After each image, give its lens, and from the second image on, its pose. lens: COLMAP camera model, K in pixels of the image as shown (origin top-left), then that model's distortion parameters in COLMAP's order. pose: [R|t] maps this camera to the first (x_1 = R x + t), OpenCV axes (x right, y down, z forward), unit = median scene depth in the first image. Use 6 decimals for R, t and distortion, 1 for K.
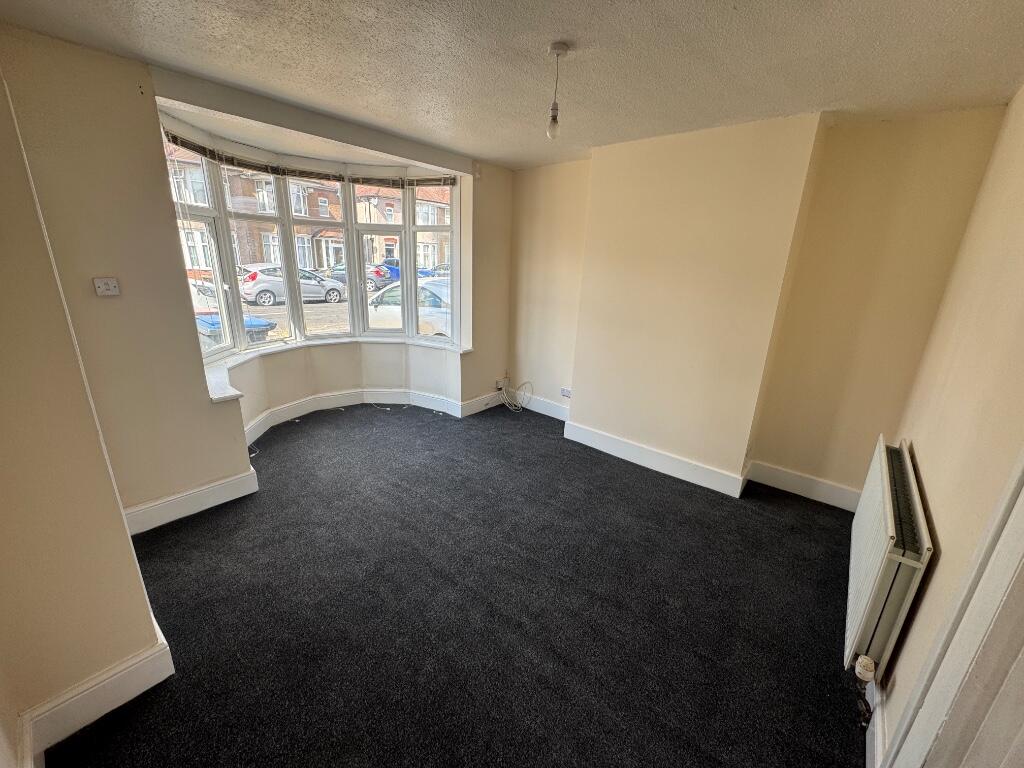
lens RADIAL K [[410.8, 0, 512.0], [0, 410.8, 384.0], [0, 0, 1]] dist [0.000259, 0.000166]
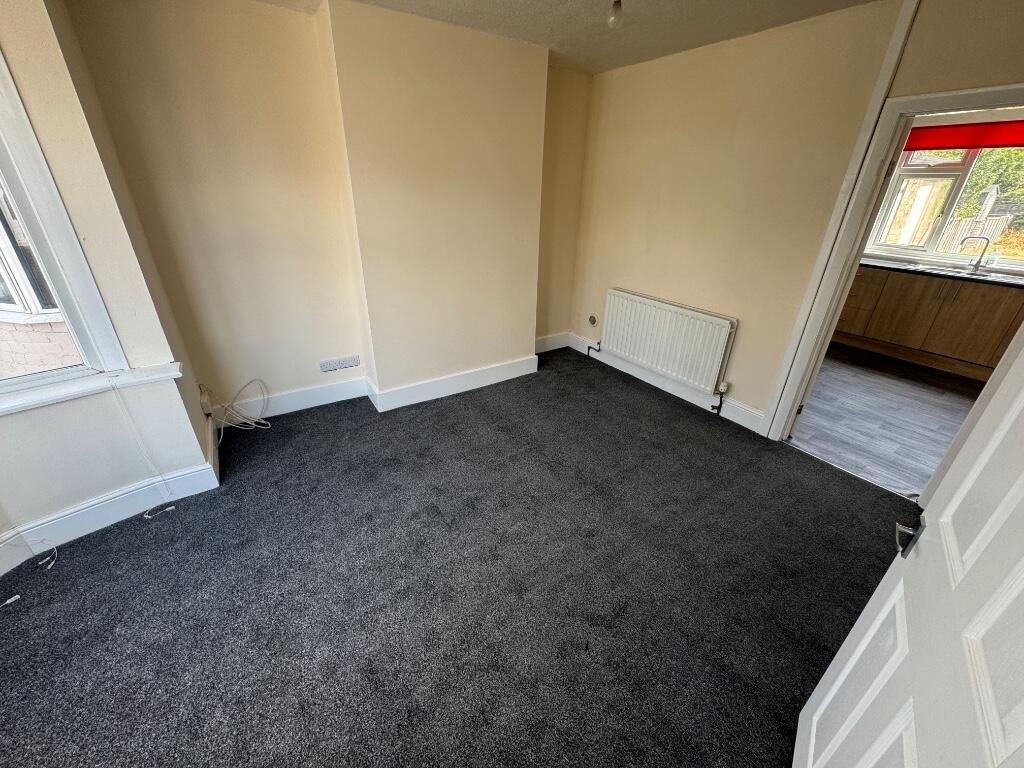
lens RADIAL K [[410.8, 0, 512.0], [0, 410.8, 384.0], [0, 0, 1]] dist [0.000259, 0.000166]
pose [[0.277583, -0.448596, 0.849534, -0.485851], [0.267778, 0.885369, 0.380023, -0.165652], [-0.922628, 0.121999, 0.365888, 0.478766]]
